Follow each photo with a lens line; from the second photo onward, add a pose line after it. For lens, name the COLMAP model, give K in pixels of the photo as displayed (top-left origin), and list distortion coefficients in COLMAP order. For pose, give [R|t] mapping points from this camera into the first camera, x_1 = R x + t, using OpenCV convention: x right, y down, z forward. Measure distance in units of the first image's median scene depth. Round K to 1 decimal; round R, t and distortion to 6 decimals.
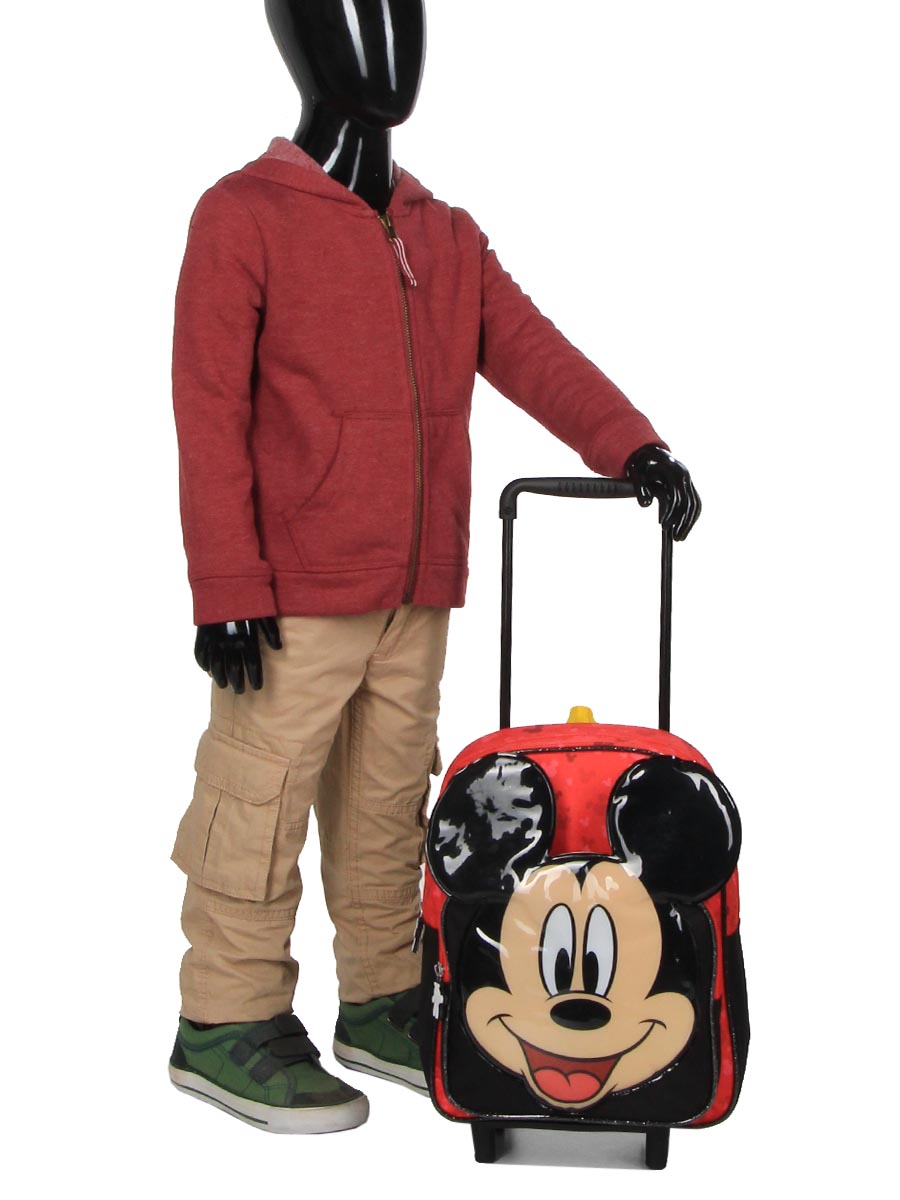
lens RADIAL K [[3245.7, 0, 389.9], [0, 3245.7, 588.7], [0, 0, 1]] dist [0.197287, 0.000000]
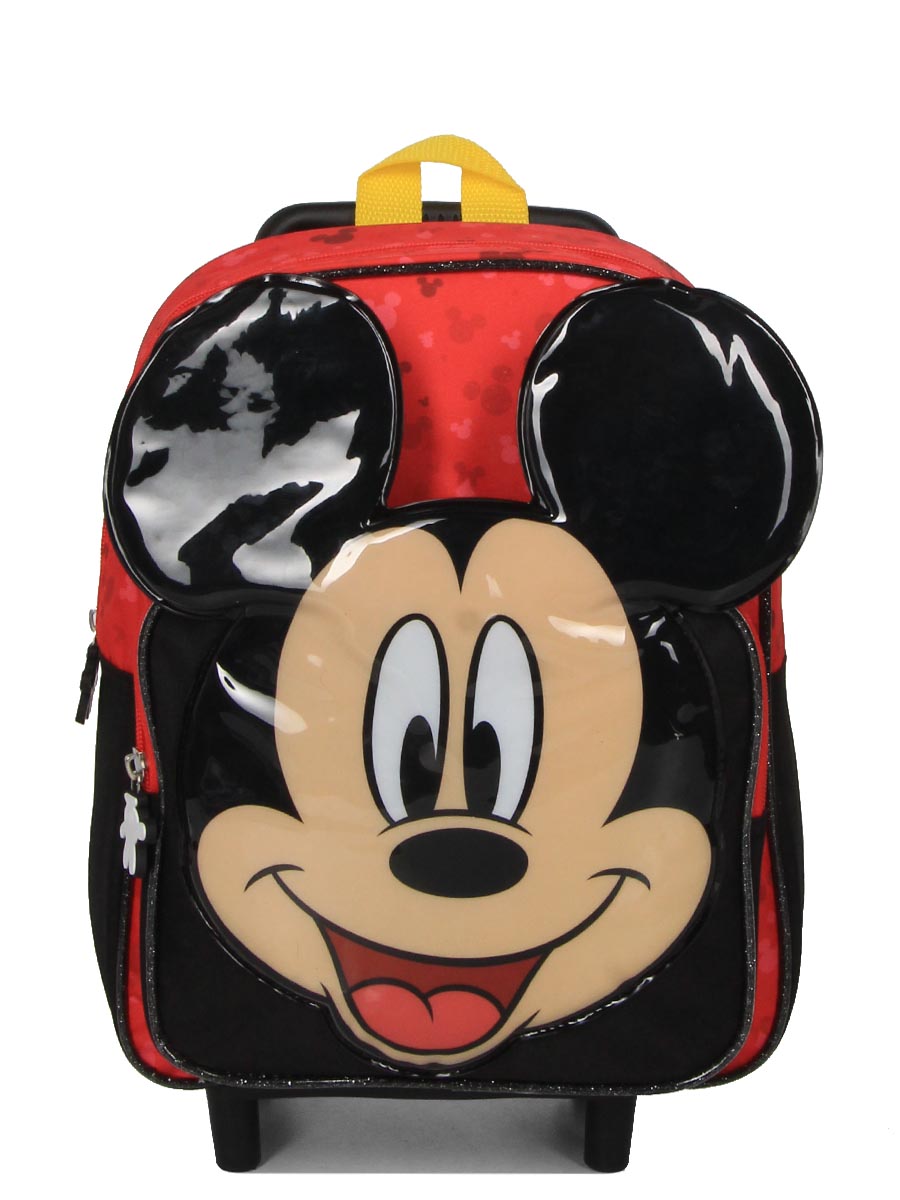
lens RADIAL K [[3245.7, 0, 468.5], [0, 3245.7, 553.0], [0, 0, 1]] dist [0.197287, 0.000000]
pose [[0.992615, -0.015999, 0.120251, 0.007350], [0.006368, 0.996771, 0.080047, 0.053043], [-0.121143, -0.078690, 0.989511, 0.561802]]
